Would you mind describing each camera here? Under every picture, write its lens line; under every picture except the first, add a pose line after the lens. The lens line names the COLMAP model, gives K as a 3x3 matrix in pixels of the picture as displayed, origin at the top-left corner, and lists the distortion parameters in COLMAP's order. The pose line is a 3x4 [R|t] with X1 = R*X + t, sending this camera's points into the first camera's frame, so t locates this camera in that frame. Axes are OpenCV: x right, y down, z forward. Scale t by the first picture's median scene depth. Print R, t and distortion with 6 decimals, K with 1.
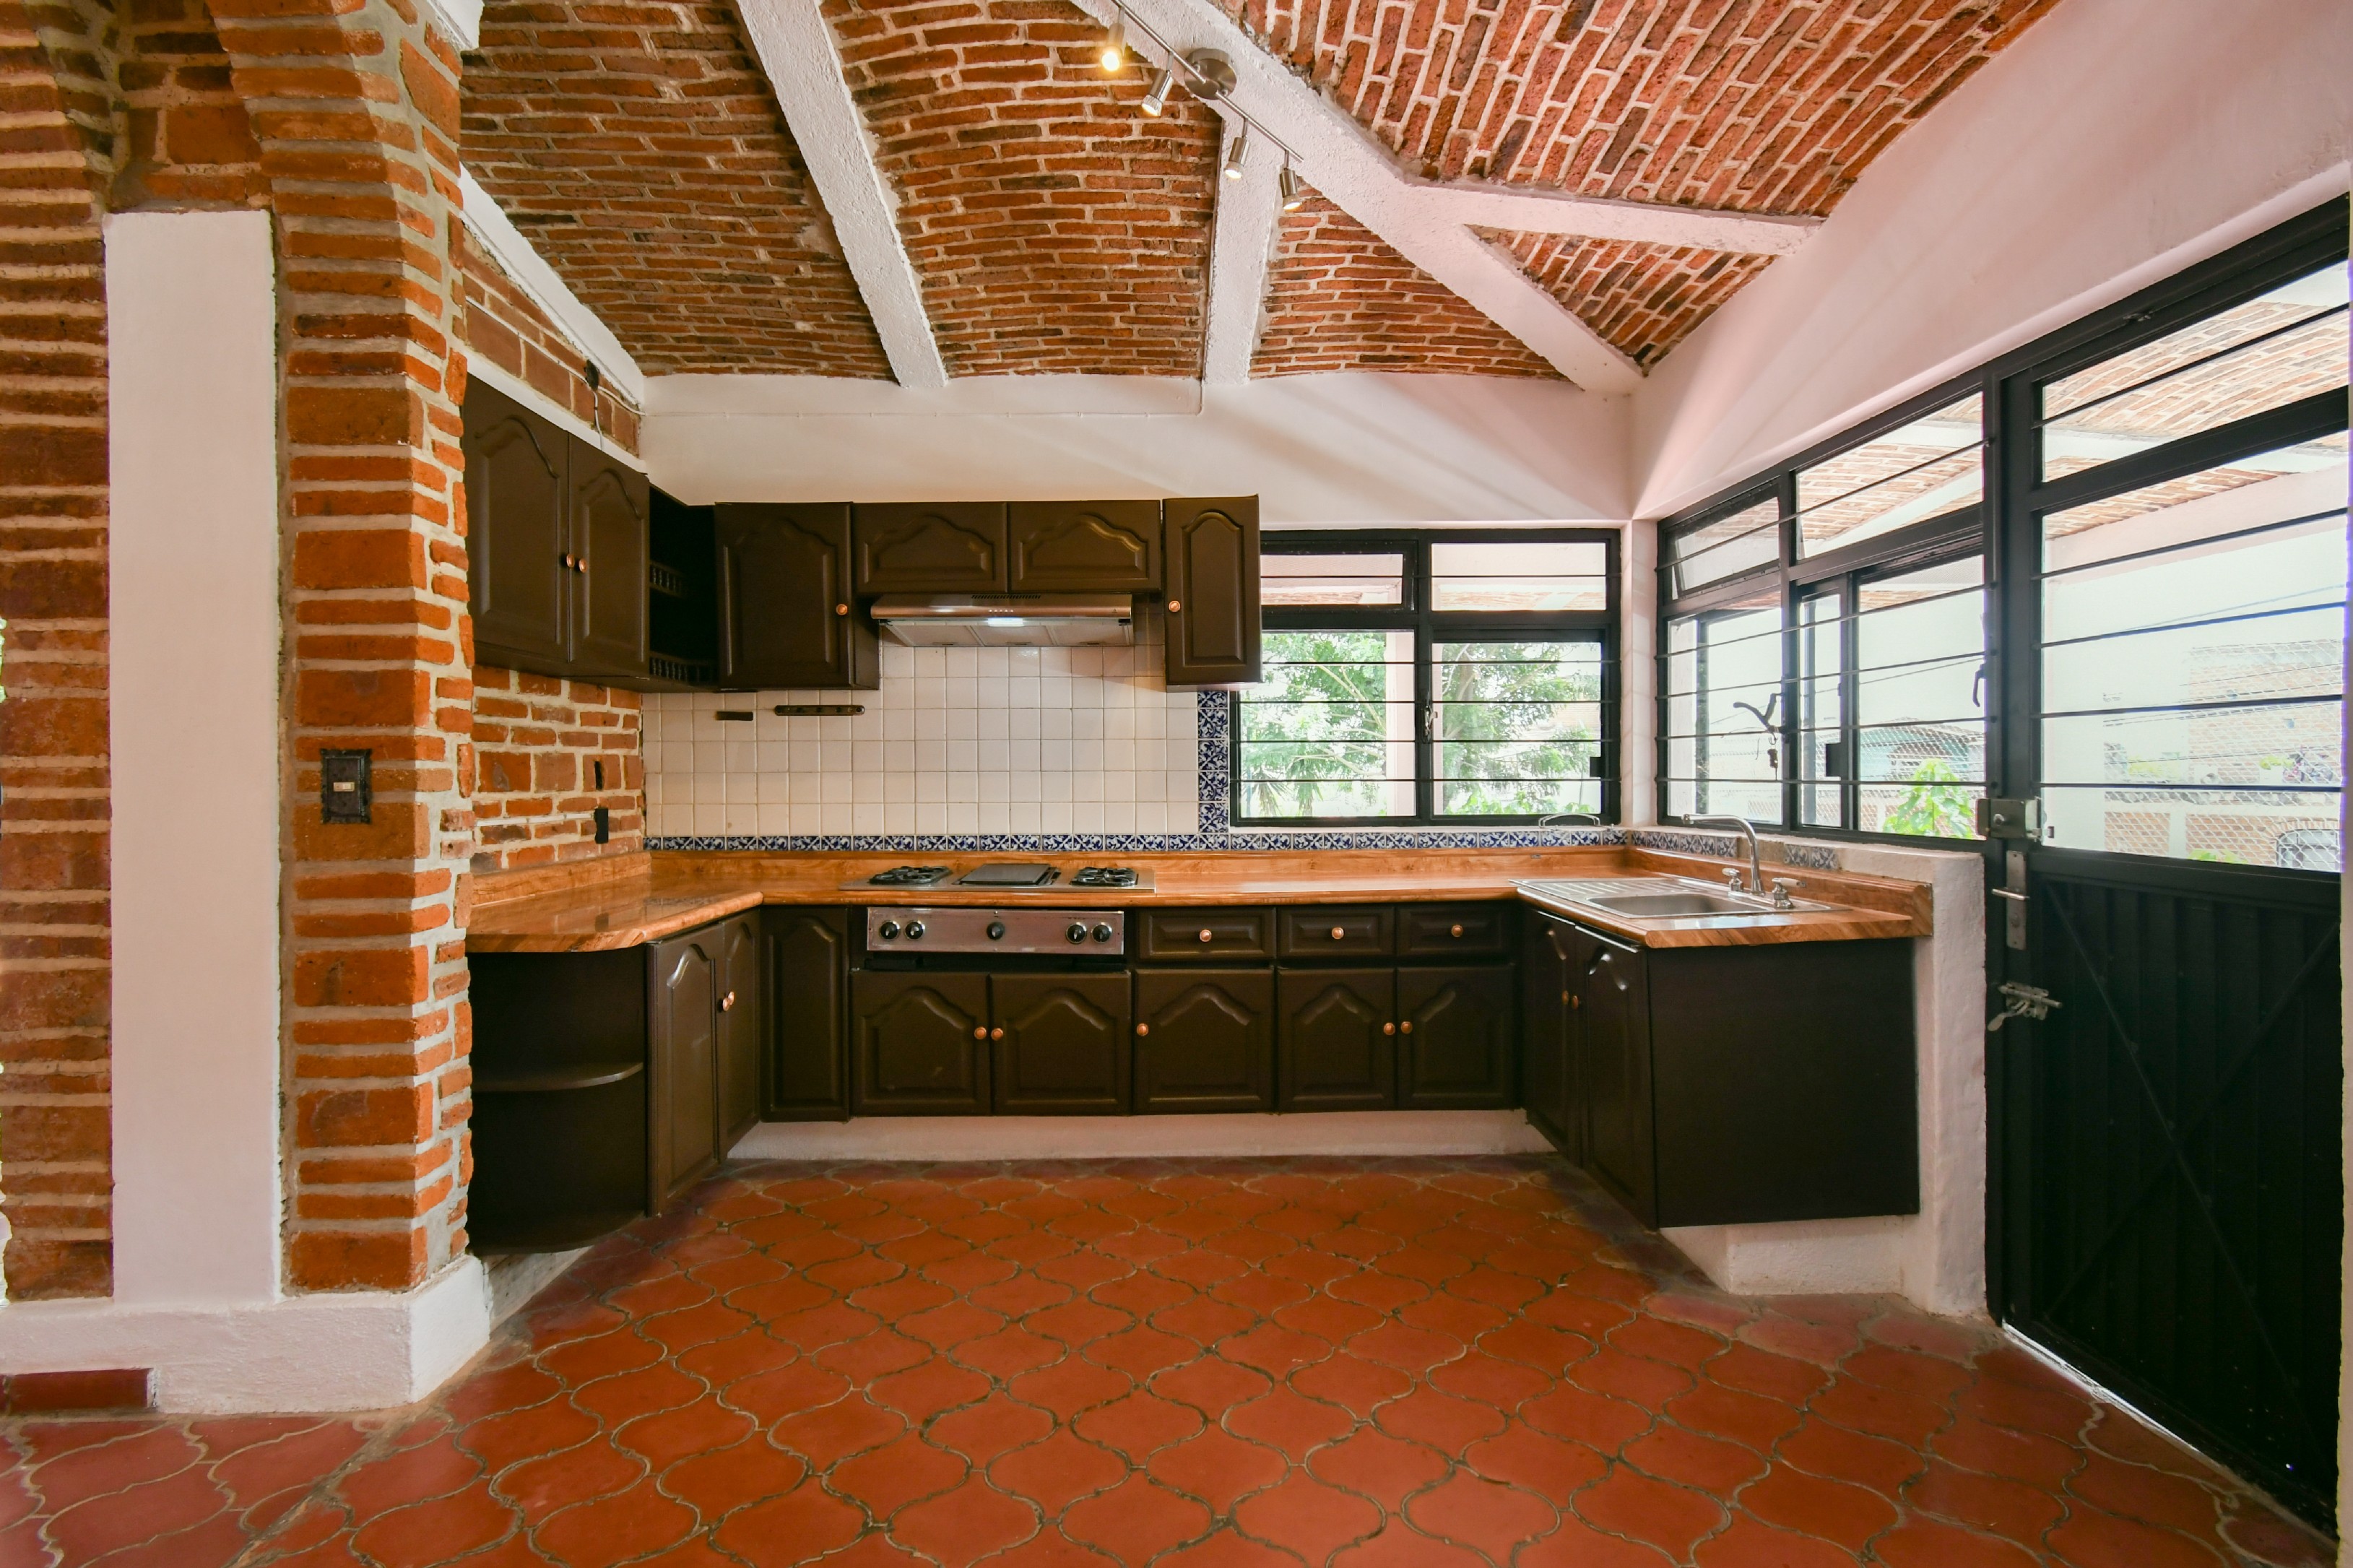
lens RADIAL K [[1080.8, 0, 1196.8], [0, 1080.8, 781.1], [0, 0, 1]] dist [0.001521, -0.001695]
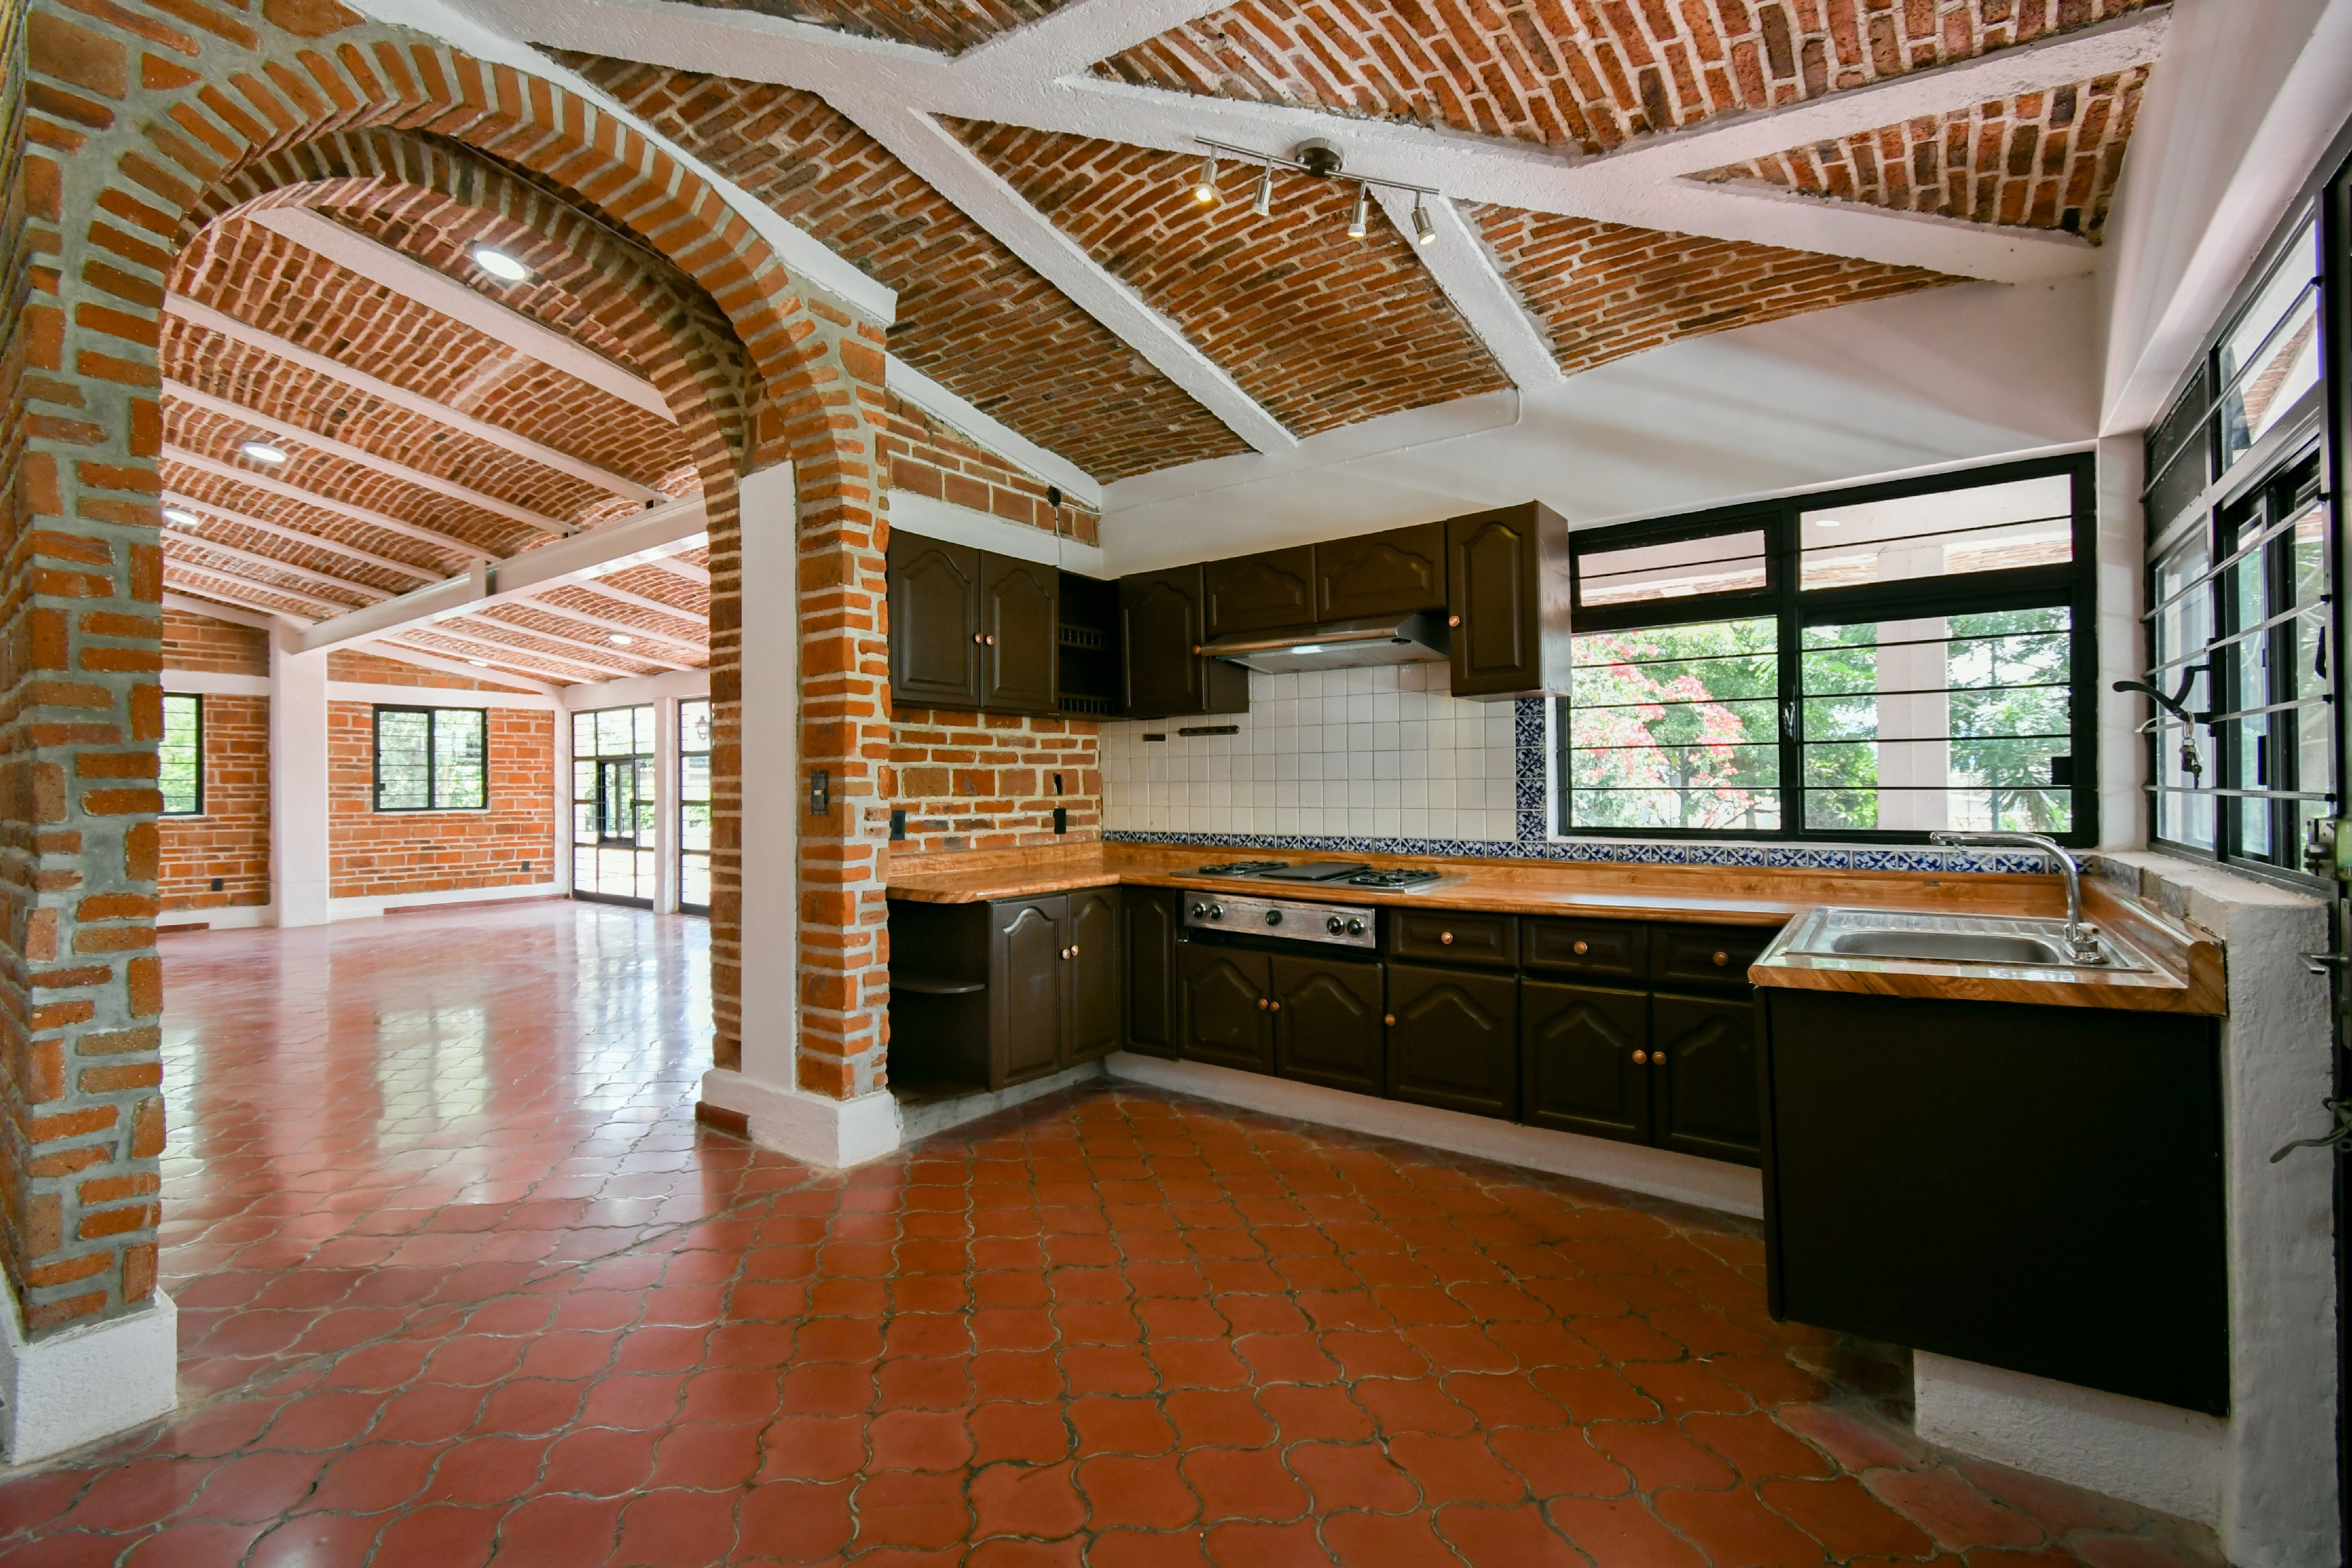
lens RADIAL K [[1080.3, 0, 1196.3], [0, 1080.3, 781.1], [0, 0, 1]] dist [0.001521, -0.001695]
pose [[0.778555, -0.003591, -0.627566, 0.504024], [0.000384, 0.999986, -0.005245, -0.002698], [0.627576, 0.003842, 0.778545, 0.042757]]
